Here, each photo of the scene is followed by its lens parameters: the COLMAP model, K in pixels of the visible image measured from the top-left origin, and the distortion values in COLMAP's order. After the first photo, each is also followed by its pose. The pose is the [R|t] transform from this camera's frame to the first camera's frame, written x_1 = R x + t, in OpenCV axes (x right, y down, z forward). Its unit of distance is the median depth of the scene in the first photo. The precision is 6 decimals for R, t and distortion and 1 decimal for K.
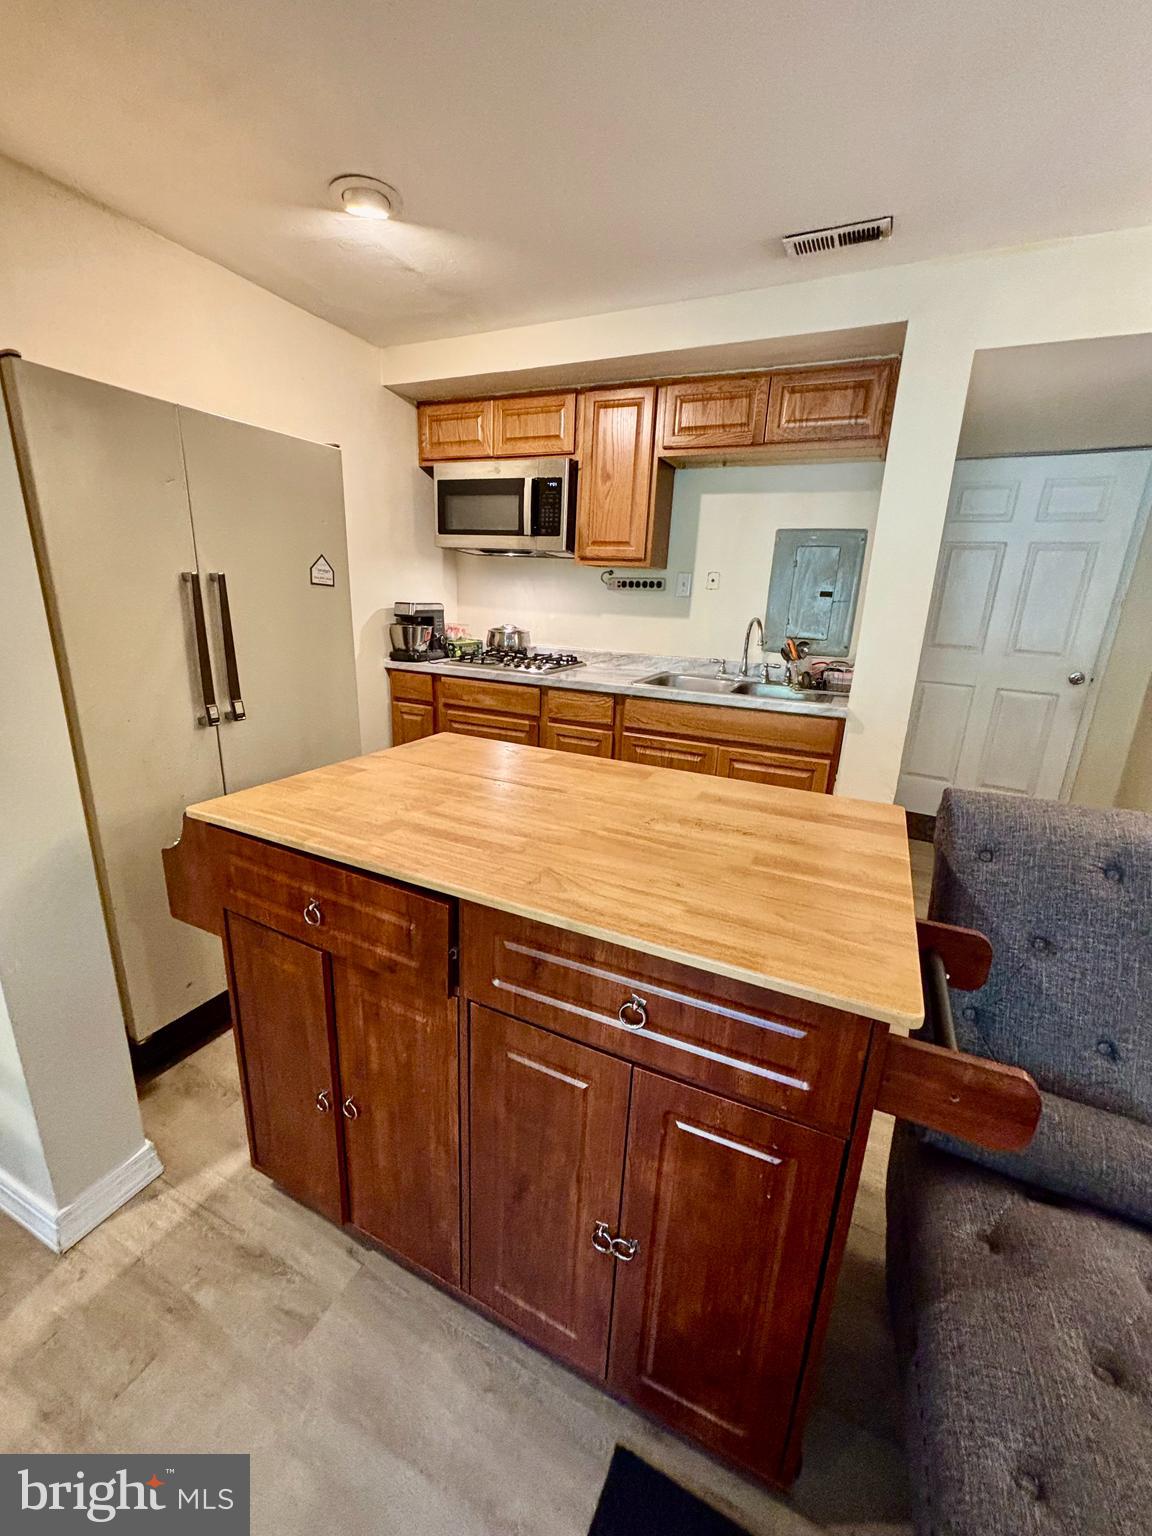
lens RADIAL K [[613.8, 0, 576.8], [0, 613.8, 764.2], [0, 0, 1]] dist [0.008678, -0.001494]
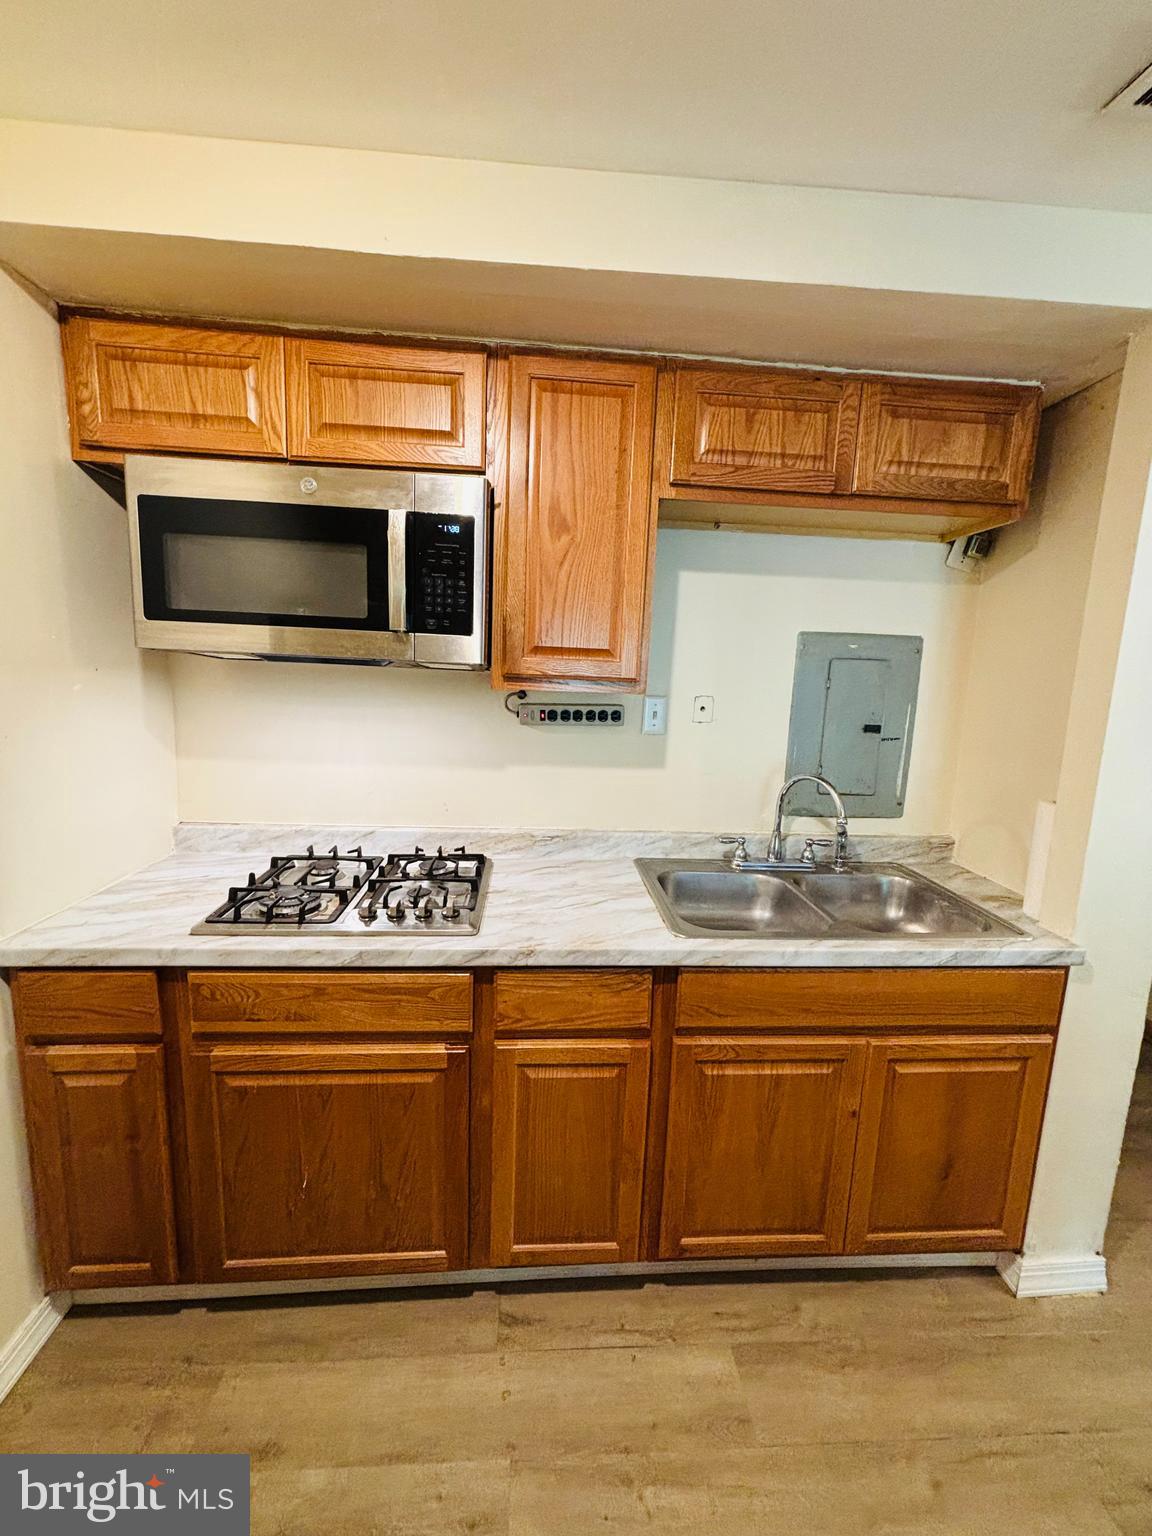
lens RADIAL K [[613.8, 0, 578.1], [0, 613.8, 765.5], [0, 0, 1]] dist [0.008678, -0.001494]
pose [[0.878325, -0.081205, 0.471117, -0.187870], [0.131695, 0.988437, -0.075152, -0.224195], [-0.459567, 0.128052, 0.878863, 0.555576]]
